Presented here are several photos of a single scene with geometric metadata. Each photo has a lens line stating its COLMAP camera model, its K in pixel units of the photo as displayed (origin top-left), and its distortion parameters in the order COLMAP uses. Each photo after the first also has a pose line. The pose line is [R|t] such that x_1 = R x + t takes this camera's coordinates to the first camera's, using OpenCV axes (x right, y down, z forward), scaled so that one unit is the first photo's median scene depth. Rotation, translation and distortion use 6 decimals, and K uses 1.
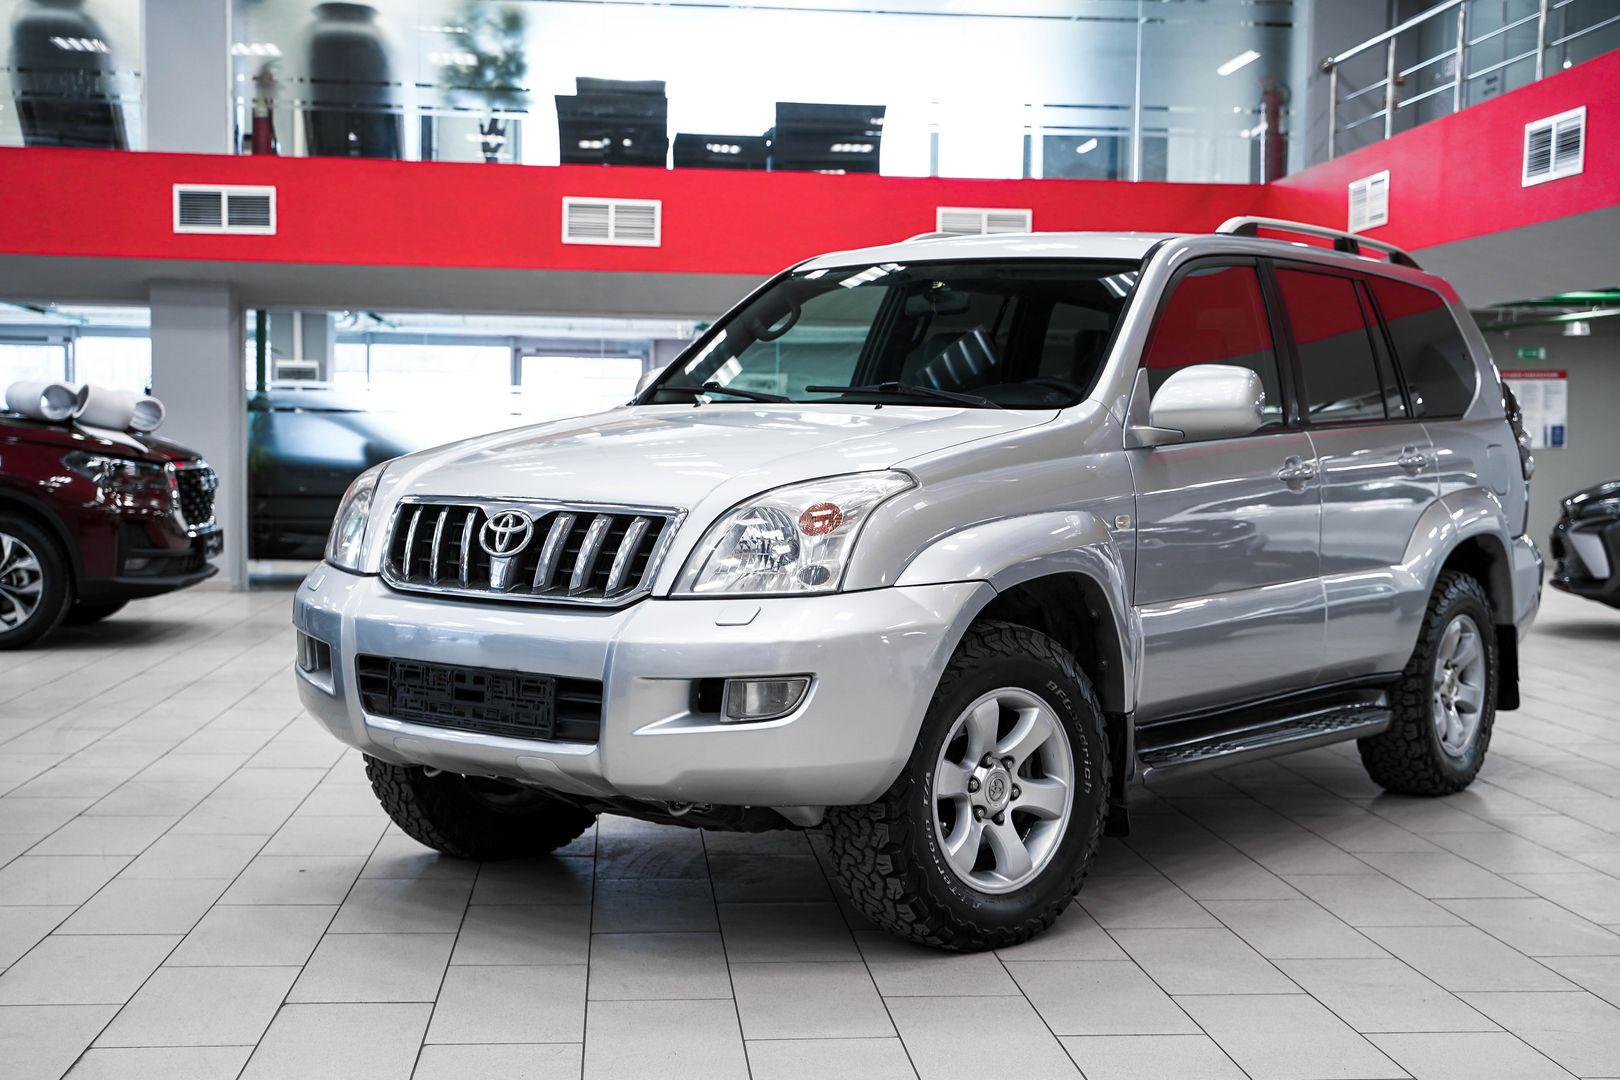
lens RADIAL K [[2042.5, 0, 817.1], [0, 2042.5, 547.1], [0, 0, 1]] dist [0.056033, 0.000000]
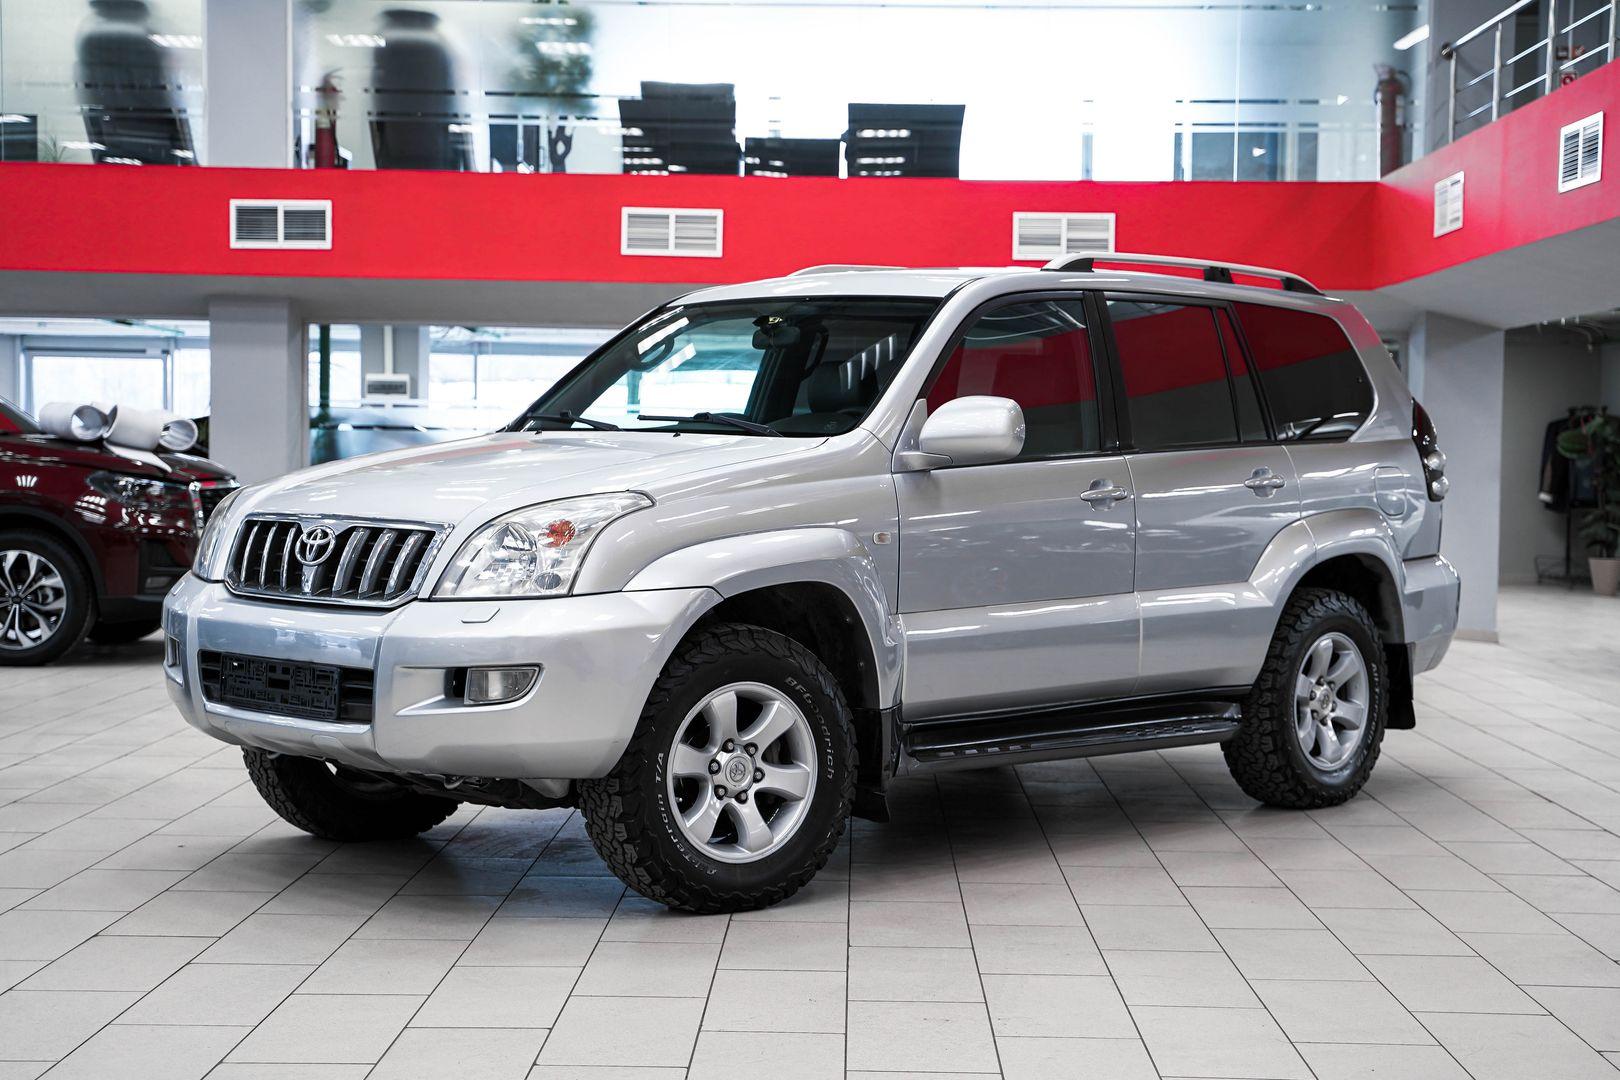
lens RADIAL K [[2399.8, 0, 824.9], [0, 2399.8, 530.3], [0, 0, 1]] dist [0.120773, 0.000000]
pose [[0.993433, 0.002608, -0.114385, 0.136016], [-0.004919, 0.999789, -0.019930, 0.004953], [0.114309, 0.020362, 0.993237, -0.153791]]
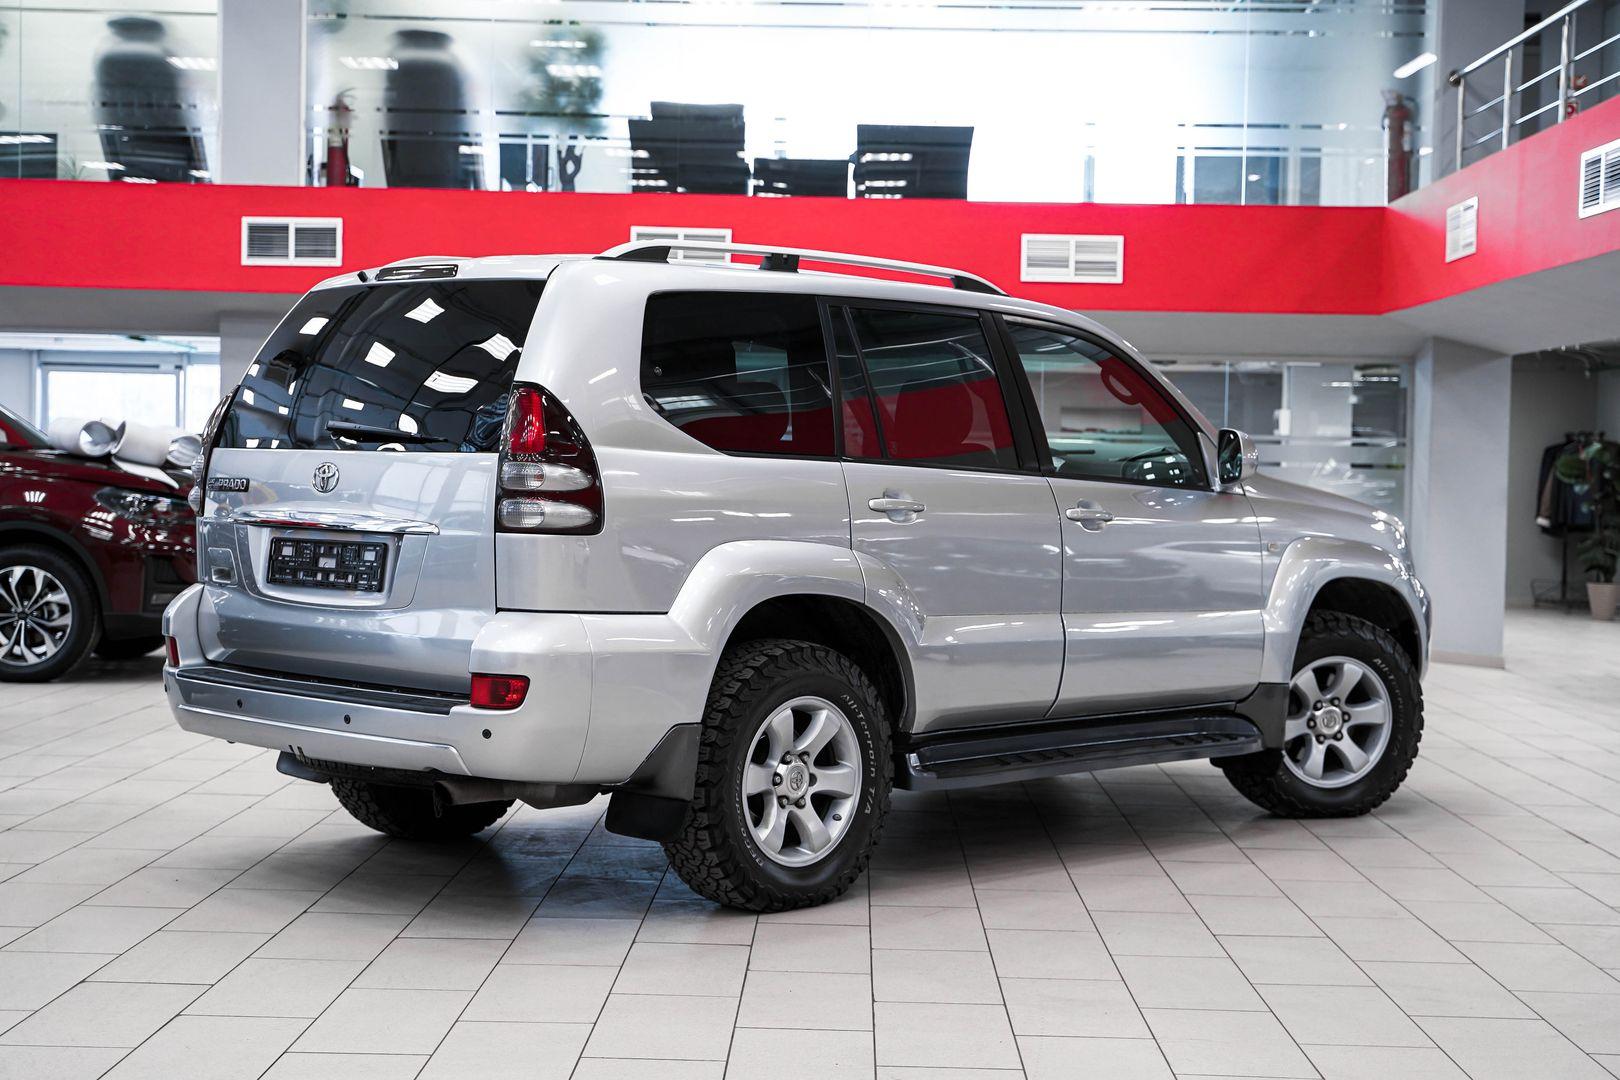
lens RADIAL K [[2327.8, 0, 803.6], [0, 2327.8, 513.5], [0, 0, 1]] dist [0.083751, 0.000000]
pose [[0.992647, 0.009061, -0.120707, 0.122607], [-0.013107, 0.999377, -0.032767, -0.000167], [0.120335, 0.034108, 0.992147, -0.107772]]
